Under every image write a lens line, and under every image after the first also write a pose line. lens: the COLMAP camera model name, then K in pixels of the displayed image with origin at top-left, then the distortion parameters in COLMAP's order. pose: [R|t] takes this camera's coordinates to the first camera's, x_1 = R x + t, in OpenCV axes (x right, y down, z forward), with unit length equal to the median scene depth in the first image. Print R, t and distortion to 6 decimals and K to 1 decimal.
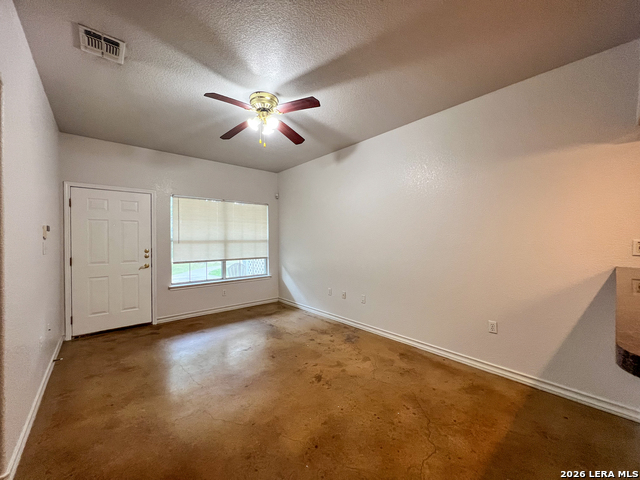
lens RADIAL K [[259.2, 0, 320.3], [0, 259.2, 241.4], [0, 0, 1]] dist [0.014083, 0.001580]
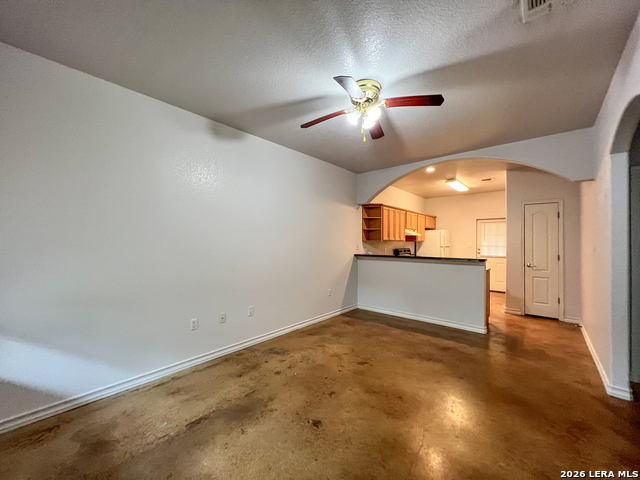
lens RADIAL K [[259.2, 0, 321.8], [0, 259.2, 238.6], [0, 0, 1]] dist [0.014083, 0.001580]
pose [[-0.144082, 0.016822, 0.989423, -0.887239], [0.006188, 0.999851, -0.016098, -0.011511], [-0.989546, 0.003803, -0.144165, 1.045391]]
